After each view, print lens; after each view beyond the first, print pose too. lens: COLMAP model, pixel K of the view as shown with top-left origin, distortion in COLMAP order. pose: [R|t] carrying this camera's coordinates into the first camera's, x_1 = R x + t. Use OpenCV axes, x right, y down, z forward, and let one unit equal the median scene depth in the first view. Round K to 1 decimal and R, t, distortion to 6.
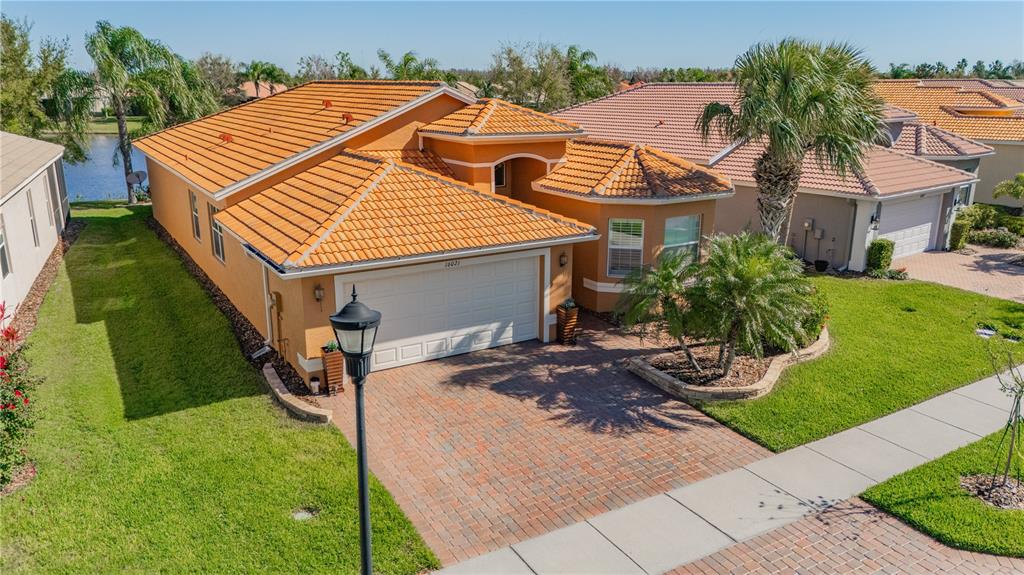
lens RADIAL K [[754.3, 0, 515.5], [0, 754.3, 289.4], [0, 0, 1]] dist [0.076937, -0.080253]
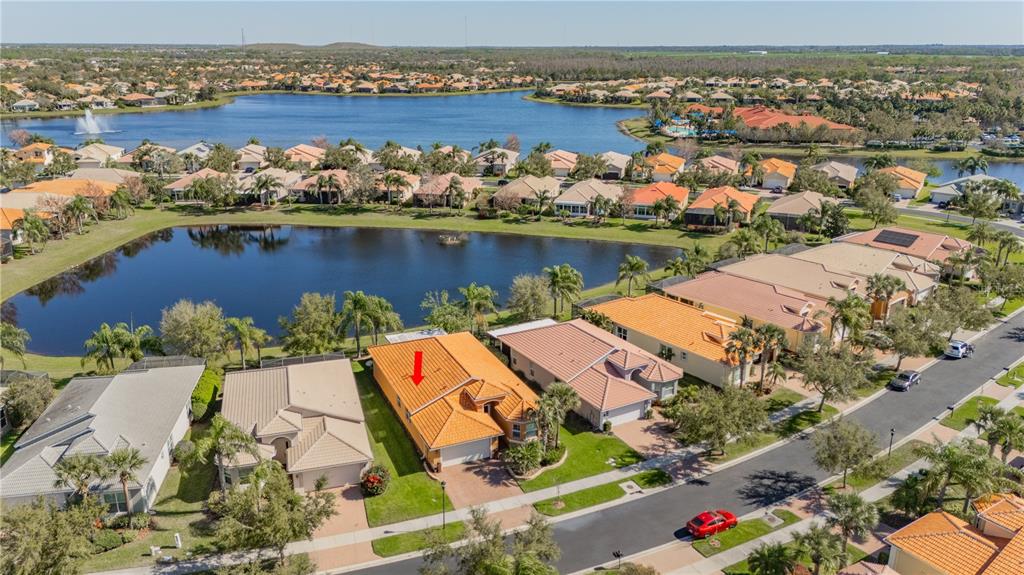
lens RADIAL K [[754.3, 0, 513.8], [0, 754.3, 289.5], [0, 0, 1]] dist [0.076937, -0.080253]
pose [[0.991601, 0.043113, -0.121936, 0.651711], [-0.037629, 0.998190, 0.046921, -1.083514], [0.123739, -0.041938, 0.991428, -3.118027]]
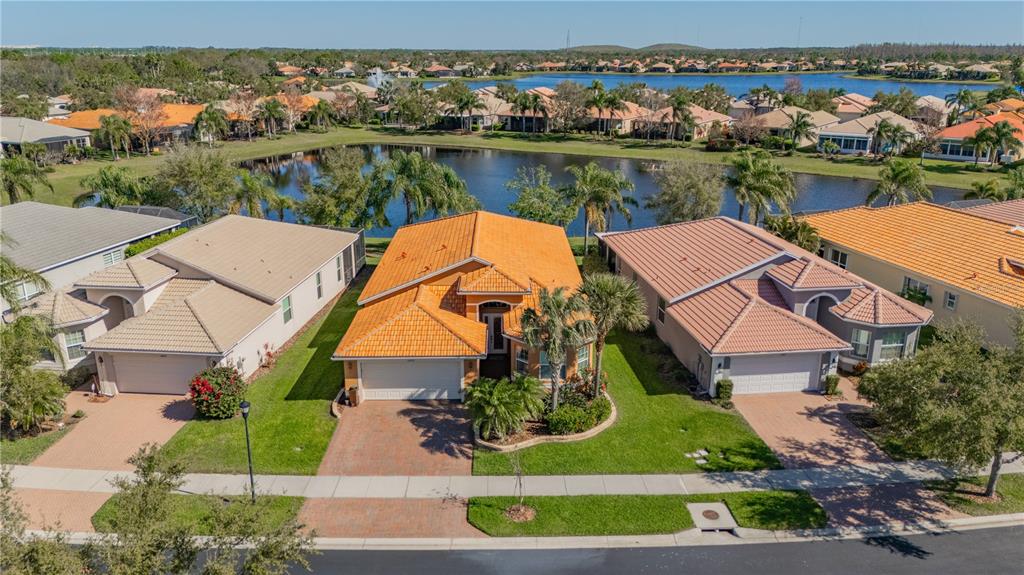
lens RADIAL K [[754.3, 0, 509.0], [0, 754.3, 287.8], [0, 0, 1]] dist [0.076937, -0.080253]
pose [[0.859458, 0.153785, -0.487527, 1.185777], [-0.135812, 0.988096, 0.072263, -0.434568], [0.492836, 0.004105, 0.870113, -0.791476]]
